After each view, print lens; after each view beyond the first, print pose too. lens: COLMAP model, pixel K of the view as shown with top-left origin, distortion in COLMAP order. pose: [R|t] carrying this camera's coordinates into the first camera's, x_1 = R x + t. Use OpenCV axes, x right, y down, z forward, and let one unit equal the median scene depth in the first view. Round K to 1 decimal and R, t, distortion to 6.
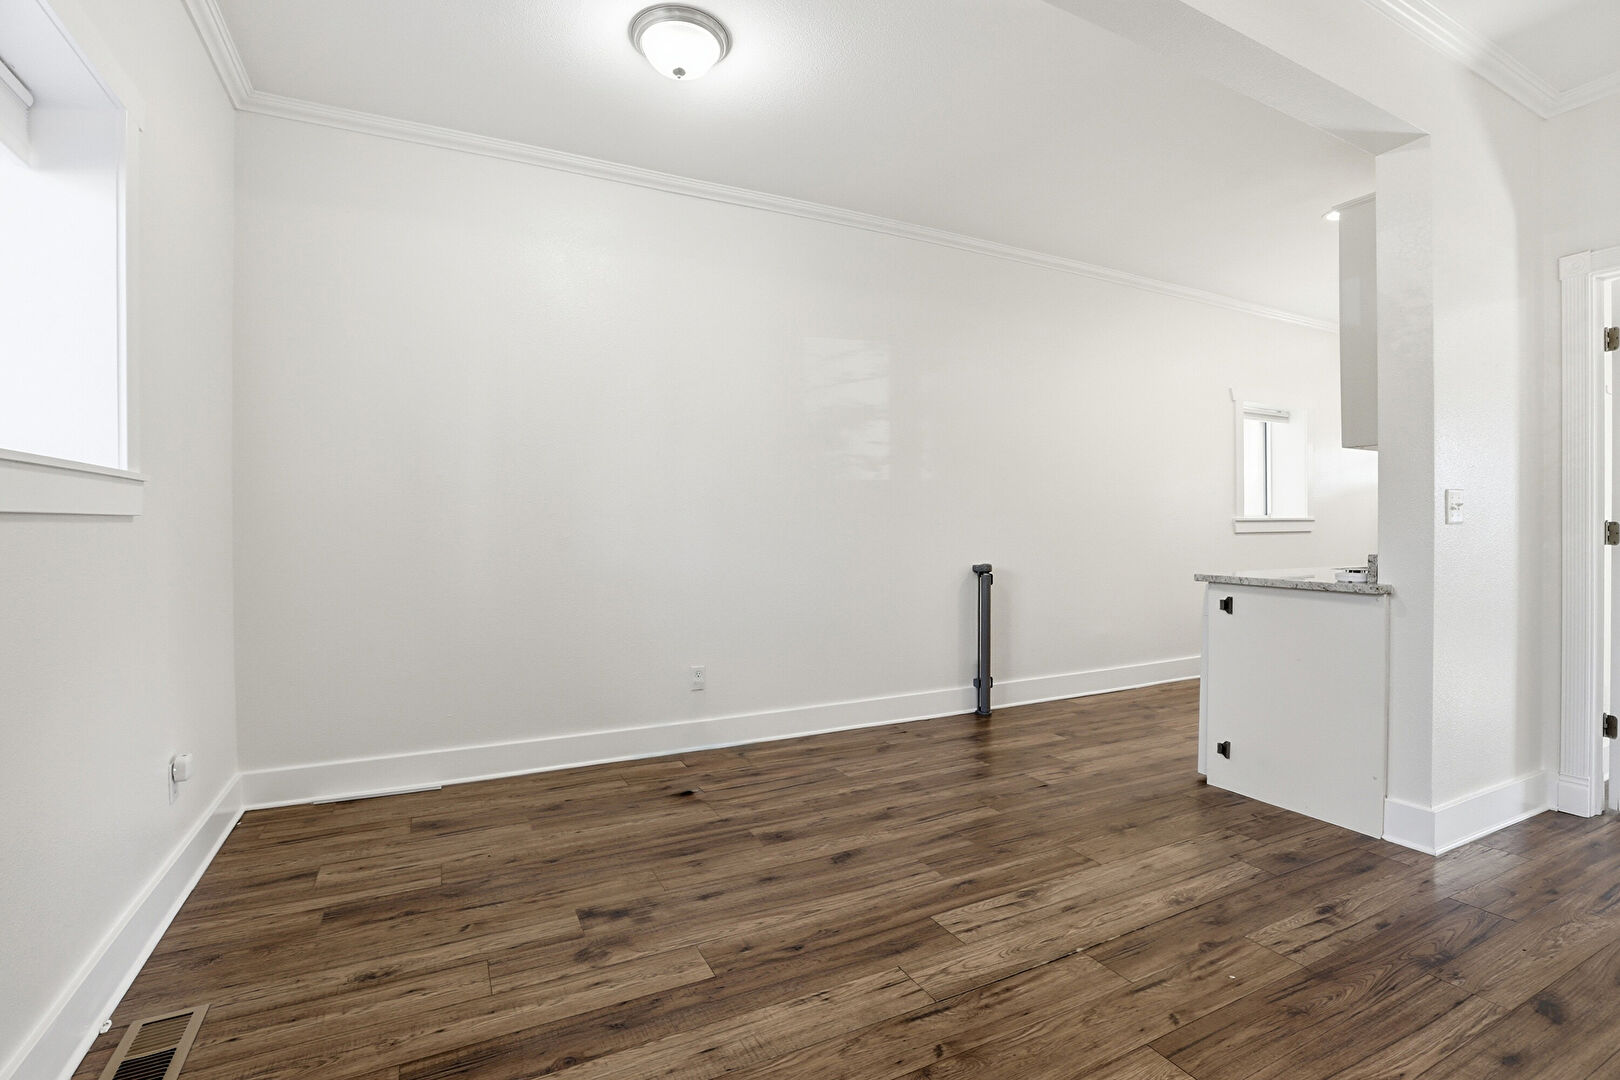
lens RADIAL K [[750.5, 0, 809.2], [0, 750.5, 532.4], [0, 0, 1]] dist [-0.016788, 0.000041]
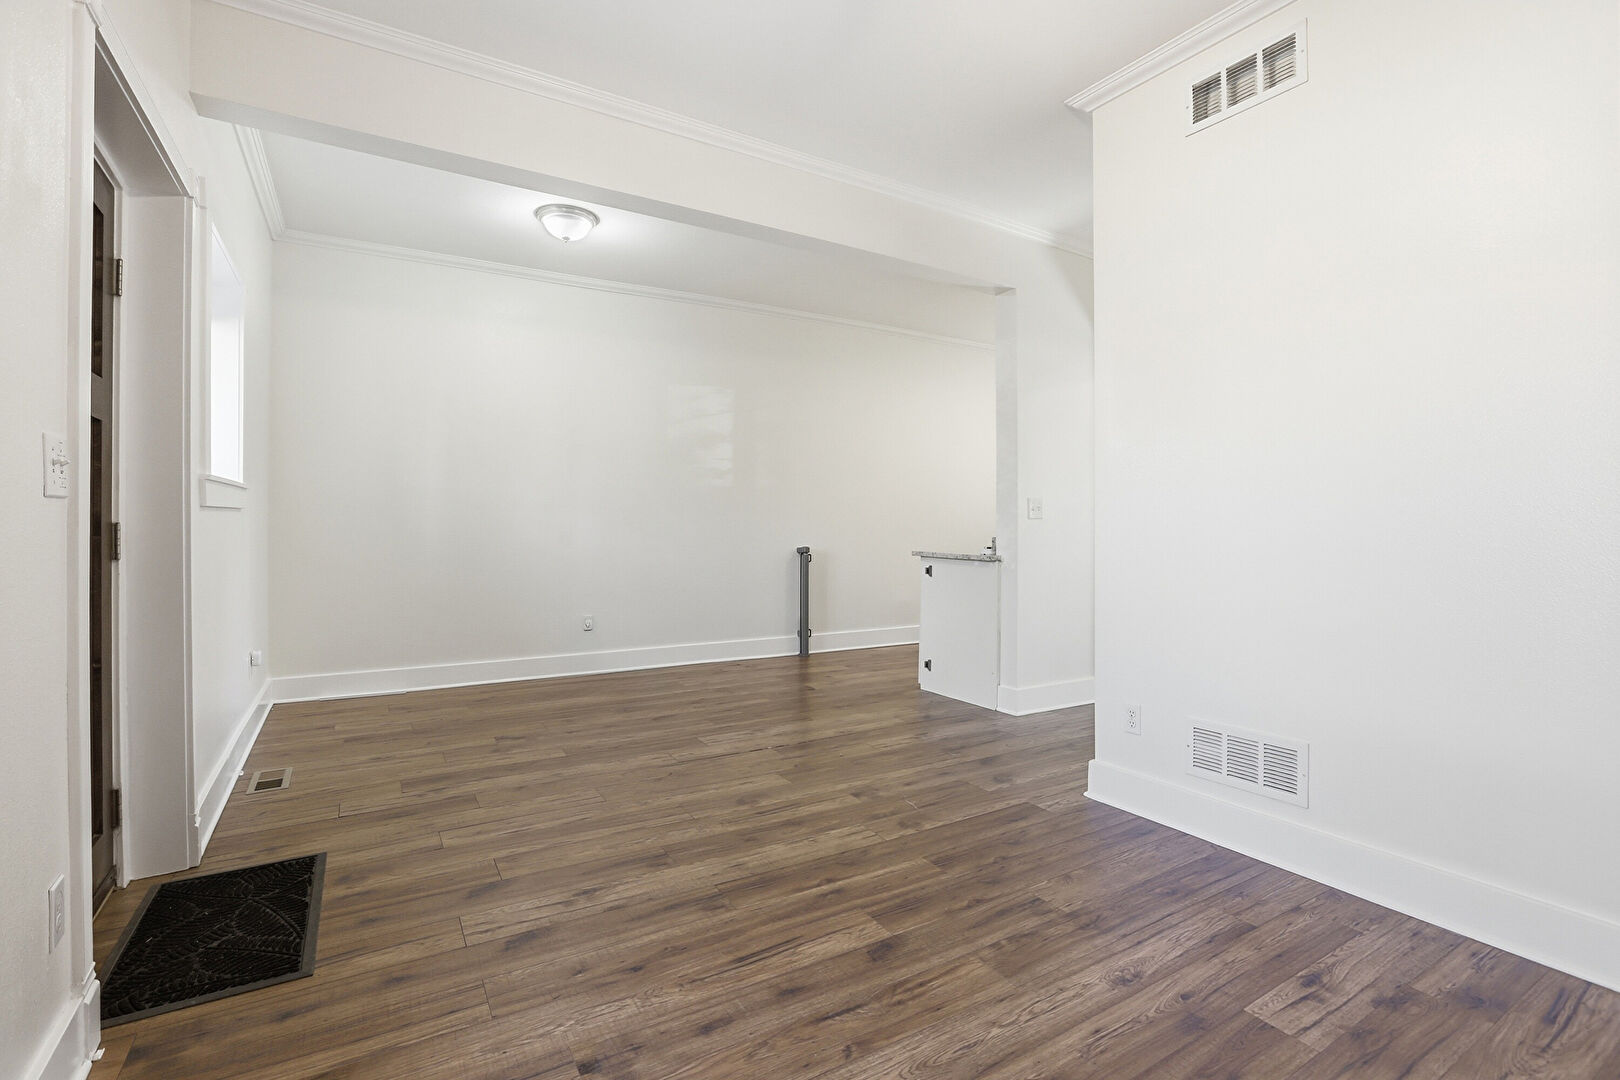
lens RADIAL K [[750.5, 0, 799.5], [0, 750.5, 517.8], [0, 0, 1]] dist [-0.016788, 0.000041]
pose [[0.998143, 0.006511, 0.060563, 0.213821], [-0.005744, 0.999901, -0.012824, 0.009801], [-0.060641, 0.012453, 0.998082, -0.581175]]
